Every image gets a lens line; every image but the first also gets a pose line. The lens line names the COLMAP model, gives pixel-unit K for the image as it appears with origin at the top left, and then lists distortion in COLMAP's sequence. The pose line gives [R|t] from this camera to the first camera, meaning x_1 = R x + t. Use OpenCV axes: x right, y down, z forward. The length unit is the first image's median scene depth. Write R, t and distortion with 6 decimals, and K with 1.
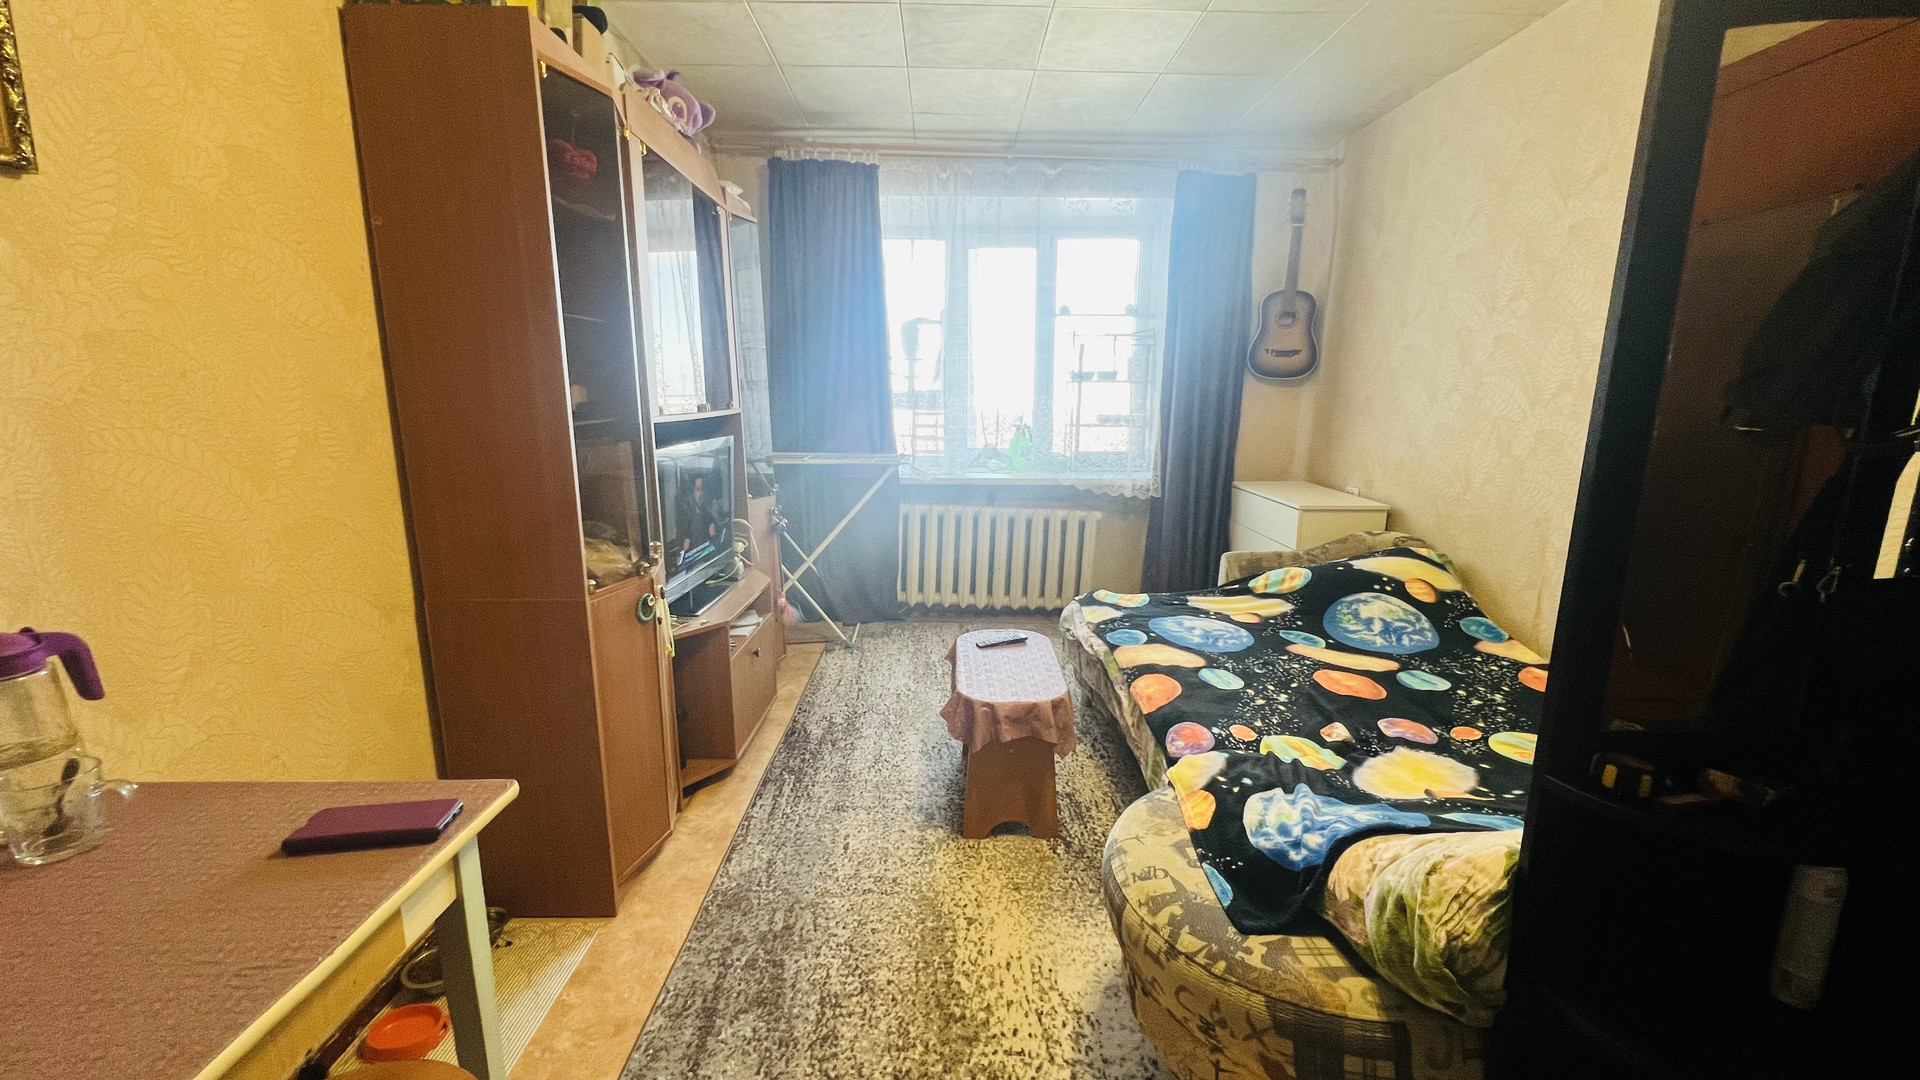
lens RADIAL K [[764.7, 0, 956.8], [0, 764.7, 534.1], [0, 0, 1]] dist [-0.001590, 0.000160]
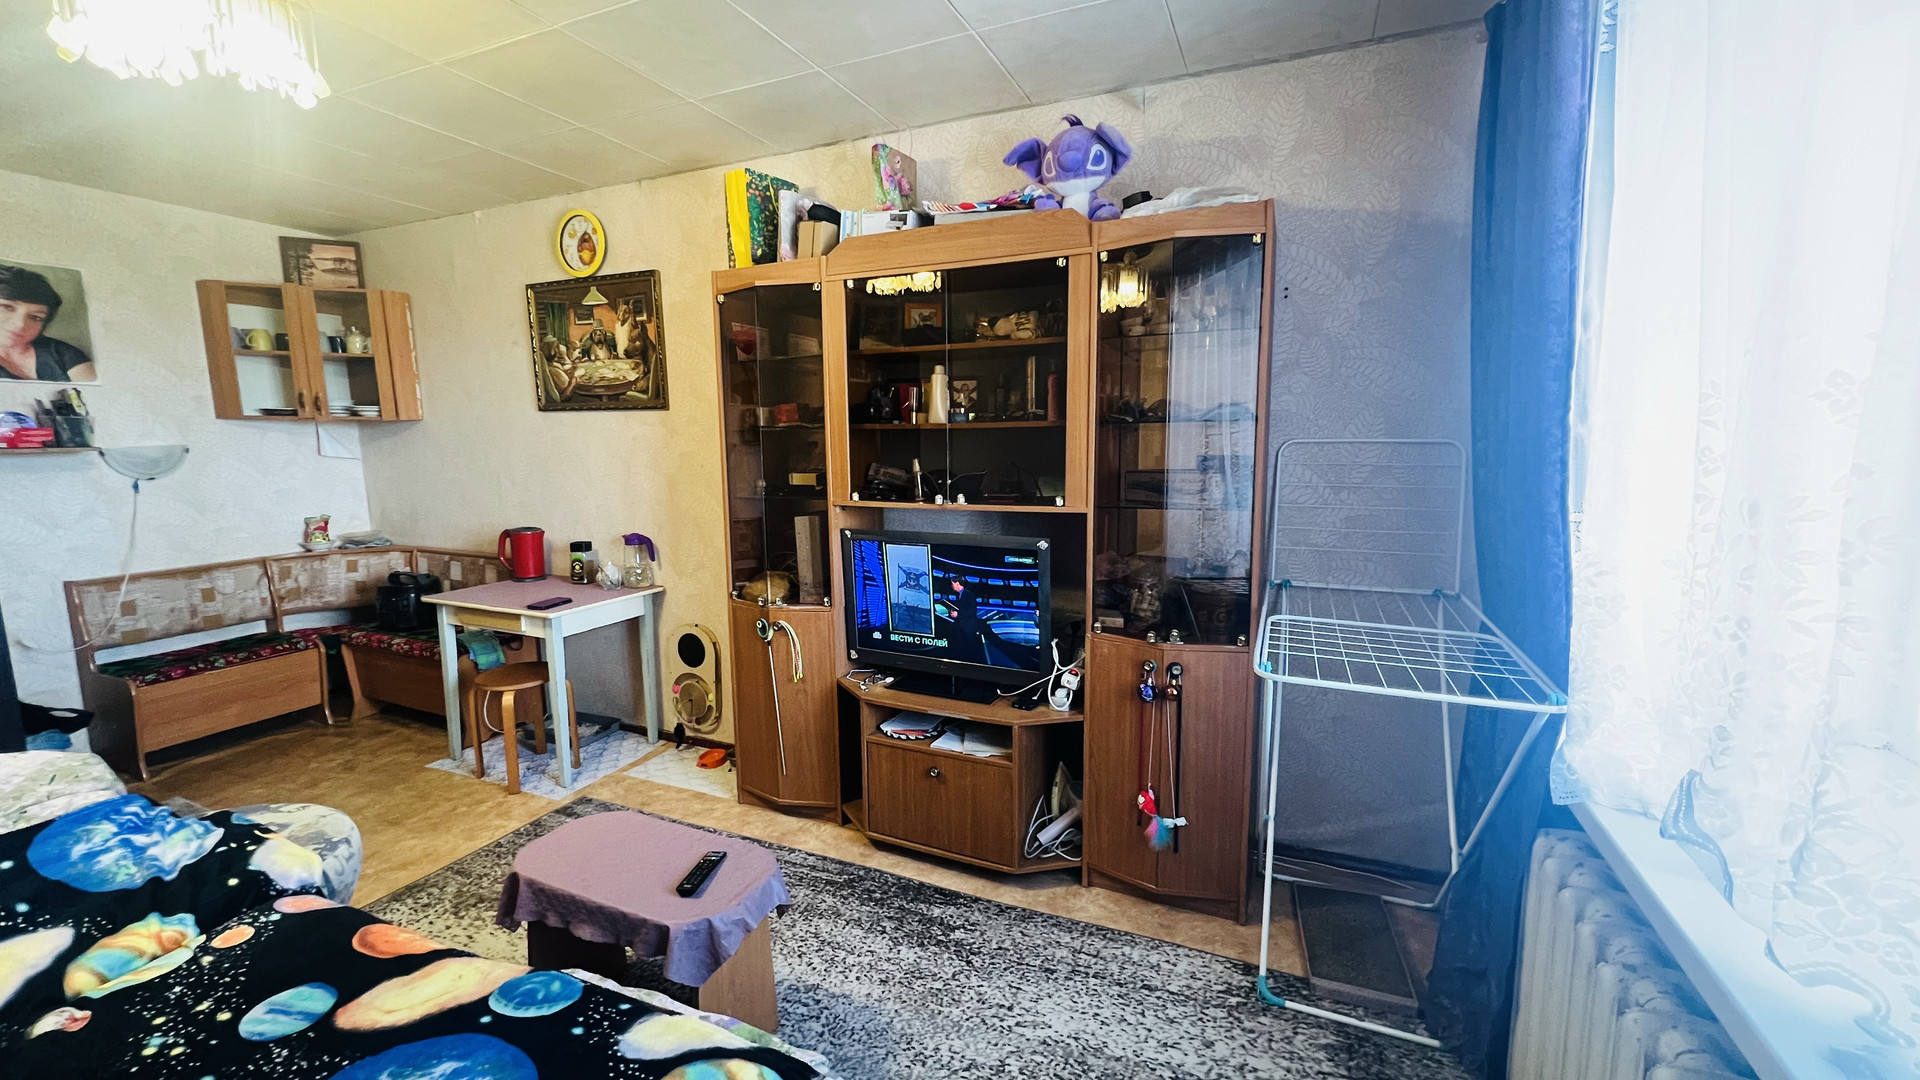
lens RADIAL K [[764.7, 0, 954.8], [0, 764.7, 541.6], [0, 0, 1]] dist [-0.001590, 0.000160]
pose [[-0.421544, 0.122602, -0.898482, 0.447964], [-0.161466, 0.964836, 0.207412, -0.263889], [0.892317, 0.232508, -0.386925, 1.169862]]
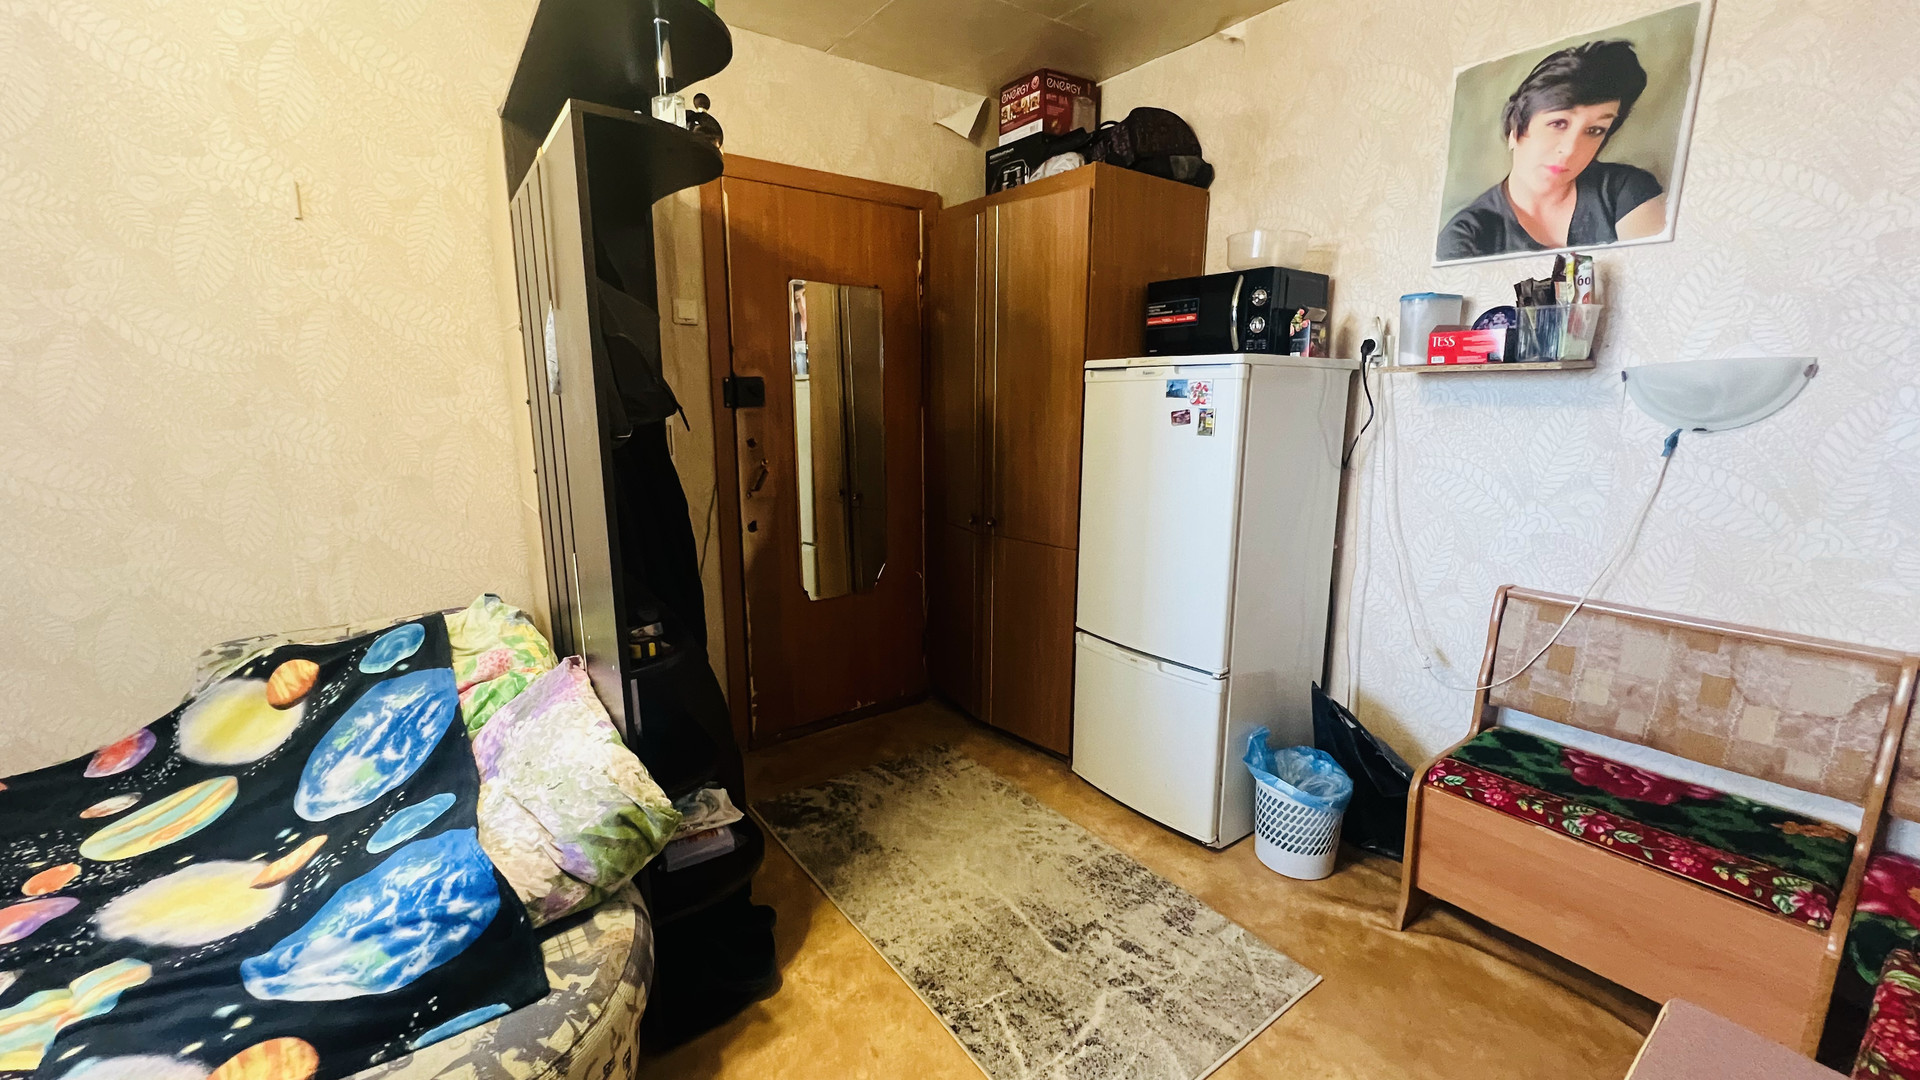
lens RADIAL K [[764.7, 0, 957.1], [0, 764.7, 535.6], [0, 0, 1]] dist [-0.001590, 0.000160]
pose [[-0.576724, -0.160902, 0.800937, -0.235902], [0.144926, 0.944710, 0.294140, -0.089441], [-0.803981, 0.285715, -0.521518, 0.366411]]
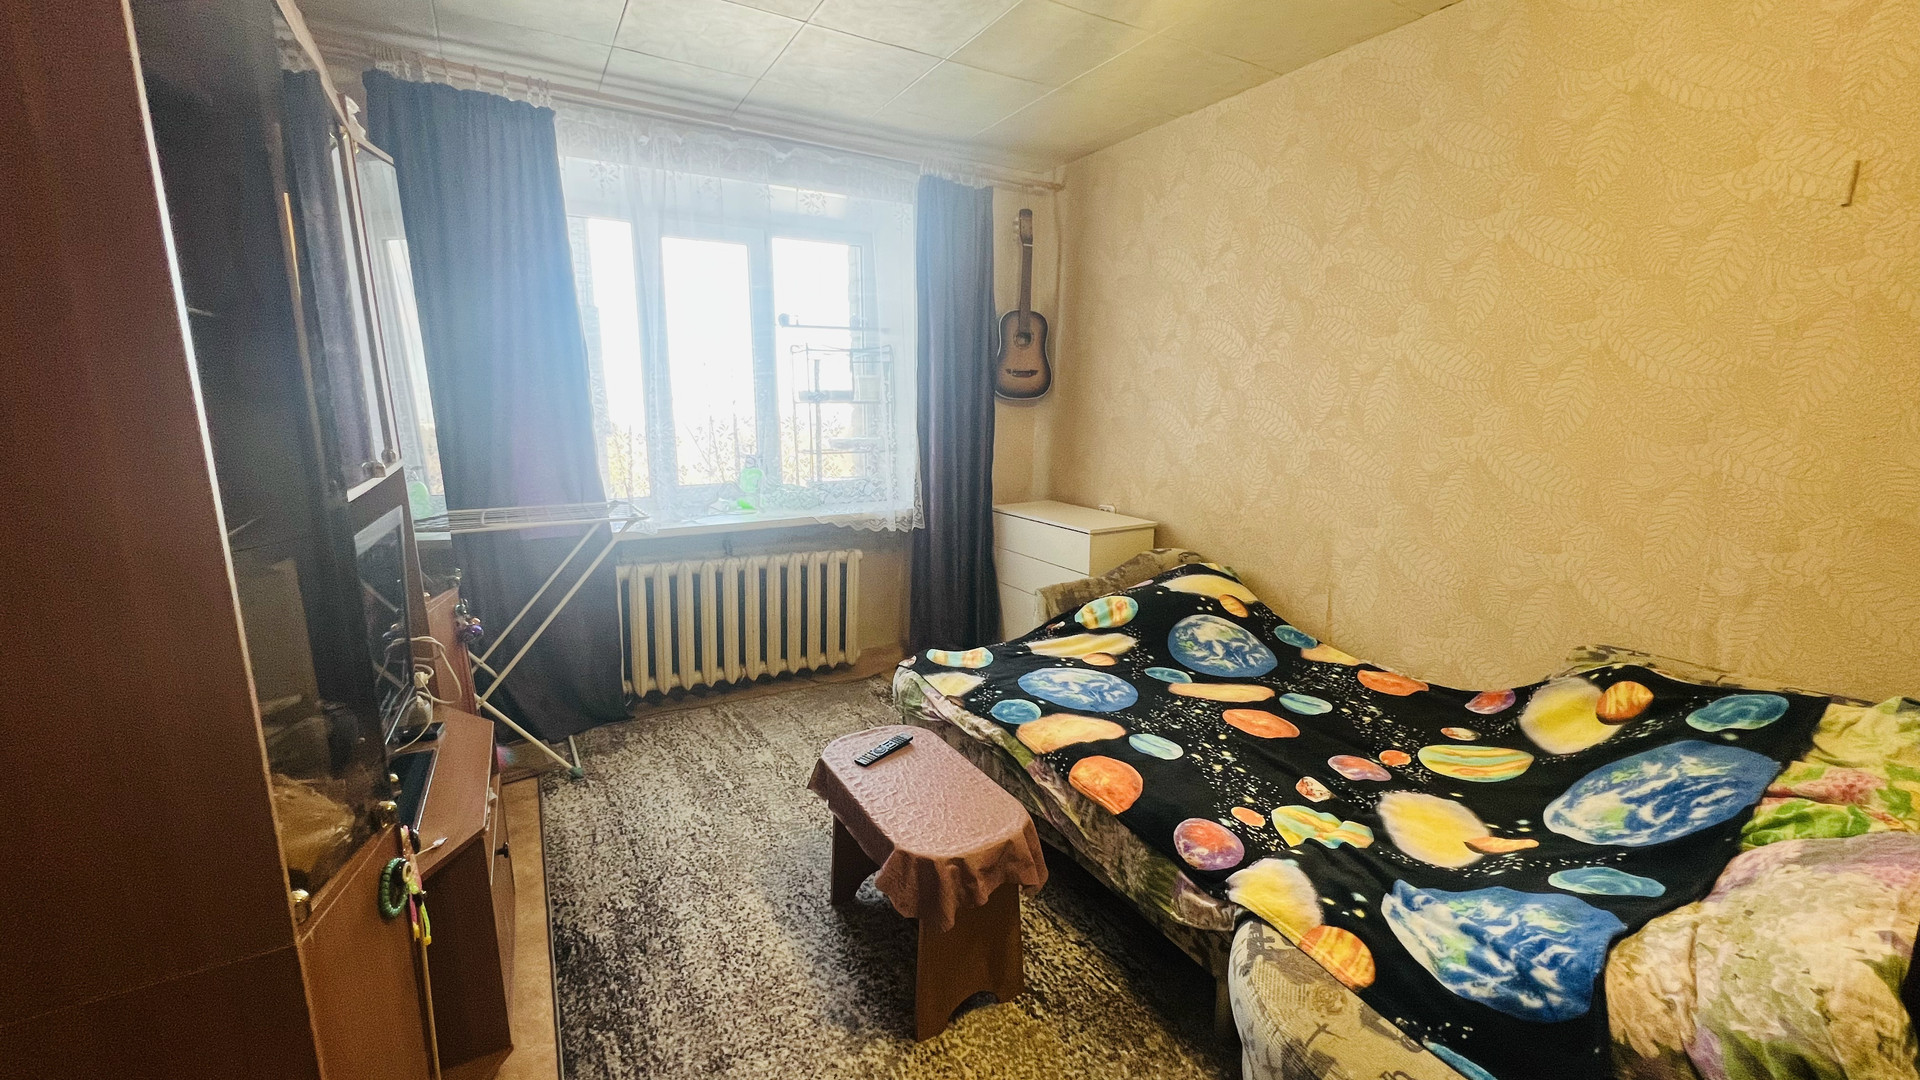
lens RADIAL K [[764.7, 0, 957.3], [0, 764.7, 535.5], [0, 0, 1]] dist [-0.001590, 0.000160]
pose [[0.869801, -0.092692, 0.484619, -0.195120], [0.097003, 0.995152, 0.016239, -0.067969], [-0.483774, 0.032885, 0.874575, 0.236853]]
